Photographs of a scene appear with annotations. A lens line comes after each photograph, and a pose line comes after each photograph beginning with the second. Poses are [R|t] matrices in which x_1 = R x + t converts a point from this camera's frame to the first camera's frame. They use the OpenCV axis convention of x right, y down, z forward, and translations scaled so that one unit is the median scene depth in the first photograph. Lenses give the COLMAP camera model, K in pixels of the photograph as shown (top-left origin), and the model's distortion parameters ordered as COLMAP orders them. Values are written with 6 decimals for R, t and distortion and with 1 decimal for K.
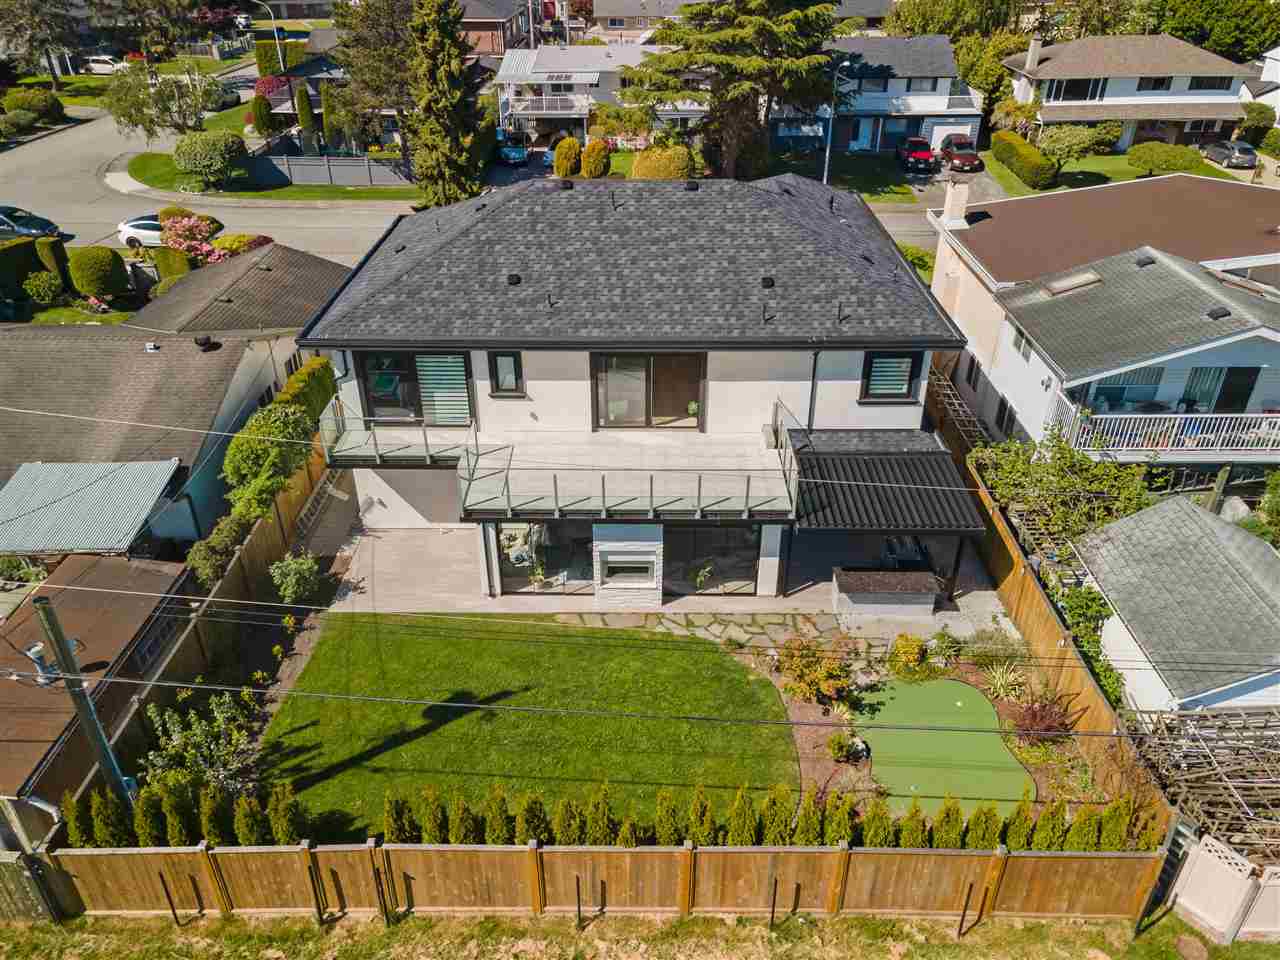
lens RADIAL K [[941.2, 0, 640.0], [0, 941.2, 480.0], [0, 0, 1]] dist [0.050207, 0.001491]
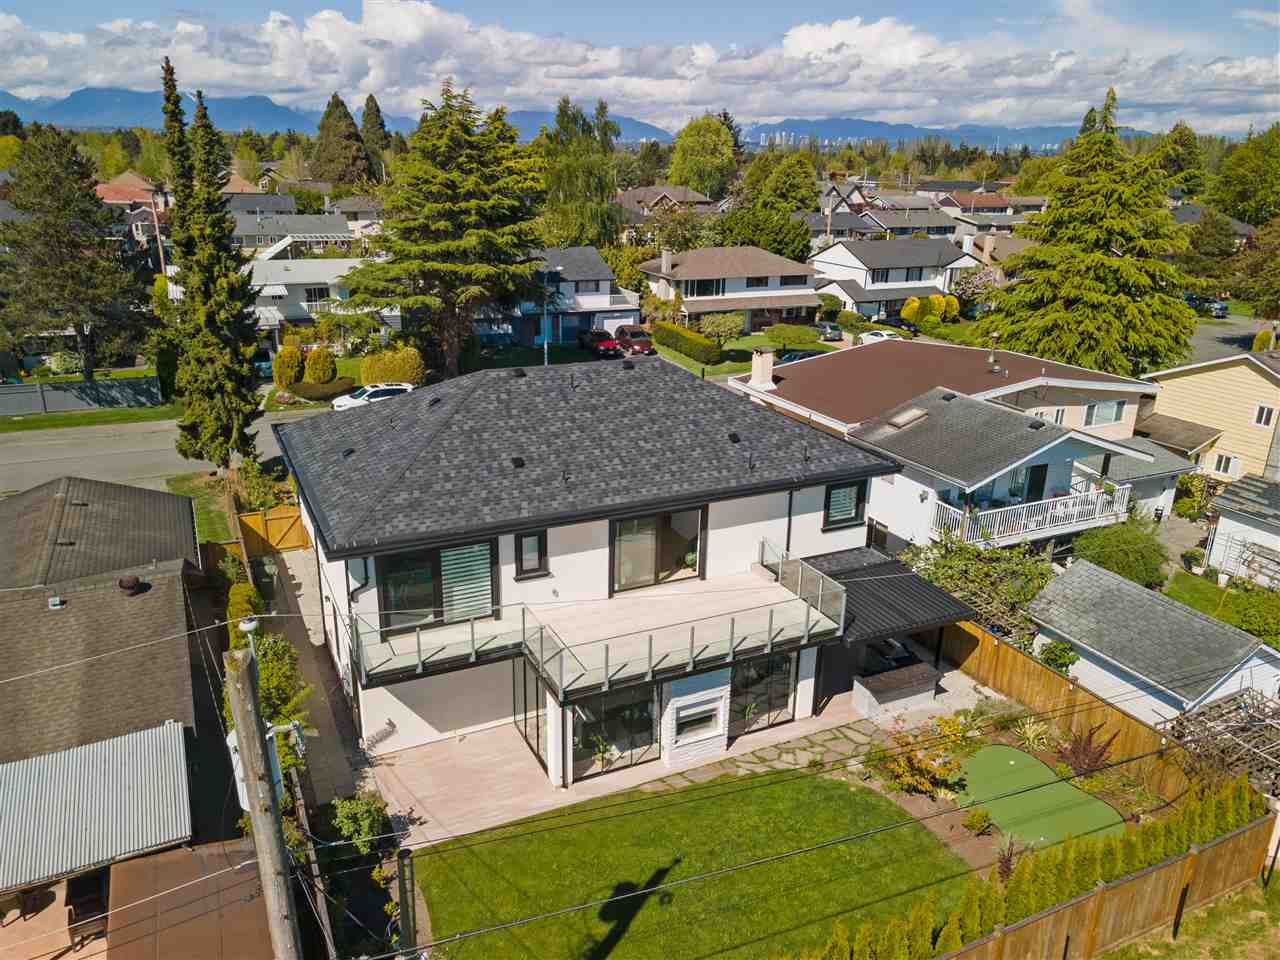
lens RADIAL K [[941.2, 0, 640.0], [0, 941.2, 480.0], [0, 0, 1]] dist [0.050207, 0.001491]
pose [[0.895085, -0.125629, 0.427832, -0.442205], [0.208660, 0.965962, -0.152899, -0.012421], [-0.394061, 0.226129, 0.890832, 0.054241]]
